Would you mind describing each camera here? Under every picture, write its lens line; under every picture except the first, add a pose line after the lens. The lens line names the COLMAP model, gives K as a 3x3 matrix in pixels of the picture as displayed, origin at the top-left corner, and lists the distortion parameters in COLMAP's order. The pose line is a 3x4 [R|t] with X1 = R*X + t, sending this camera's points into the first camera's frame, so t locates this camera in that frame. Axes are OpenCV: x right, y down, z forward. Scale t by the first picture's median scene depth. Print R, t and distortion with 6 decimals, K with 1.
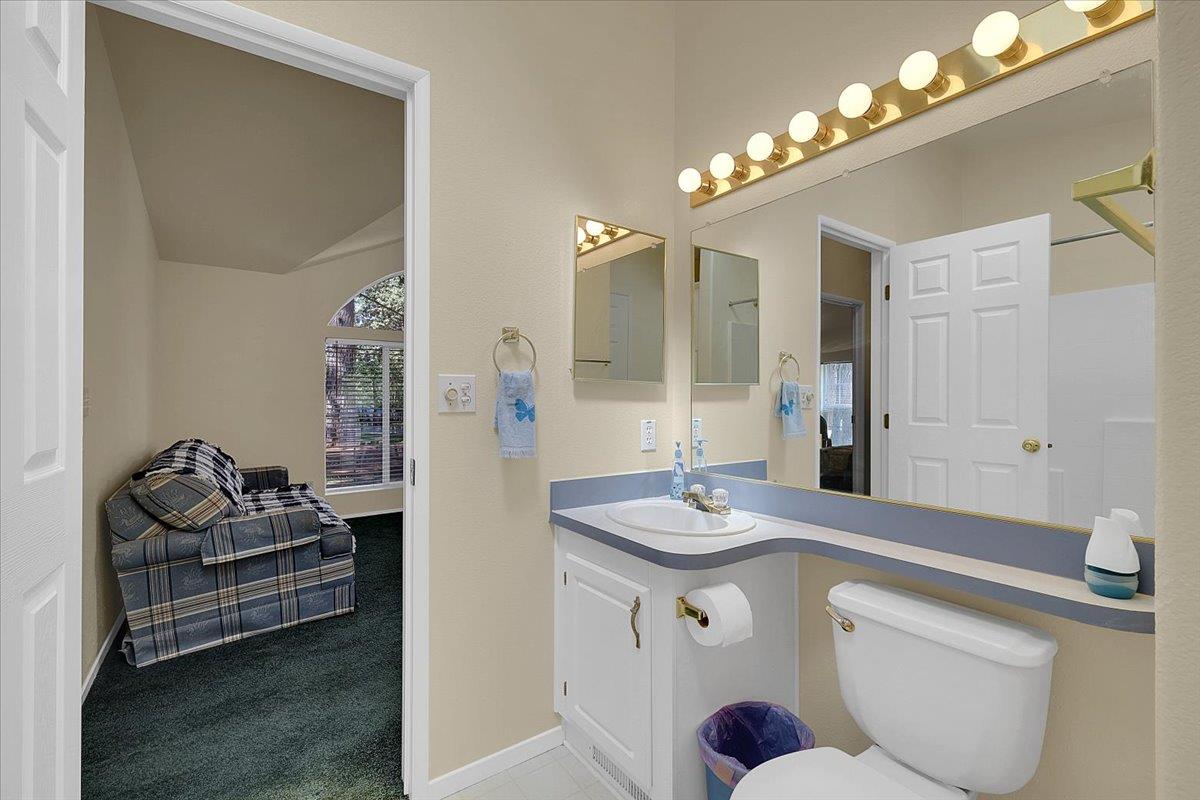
lens RADIAL K [[519.4, 0, 600.0], [0, 519.4, 400.0], [0, 0, 1]] dist [0.001905, -0.000358]
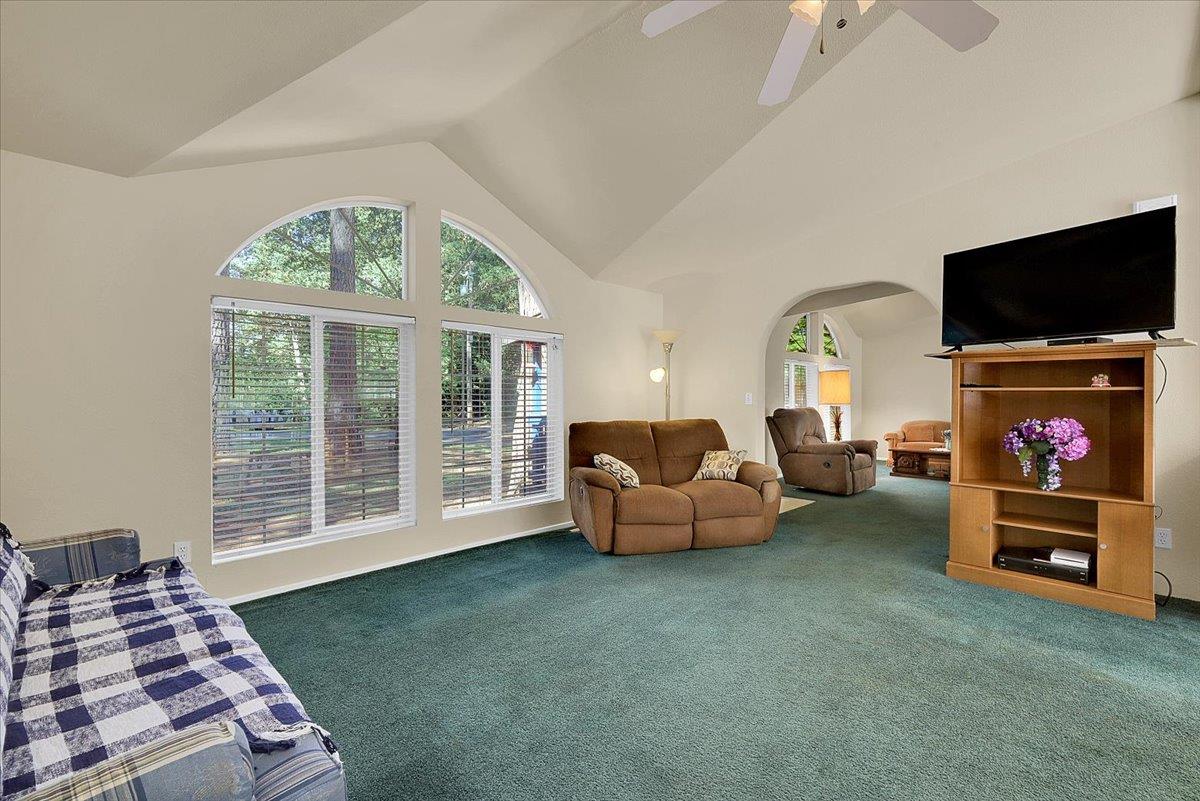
lens RADIAL K [[519.4, 0, 600.0], [0, 519.4, 400.5], [0, 0, 1]] dist [0.001905, -0.000358]
pose [[0.982398, 0.001628, 0.186795, -0.257039], [-0.001317, 0.999998, -0.001789, 0.000855], [-0.186797, 0.001512, 0.982397, 0.422733]]
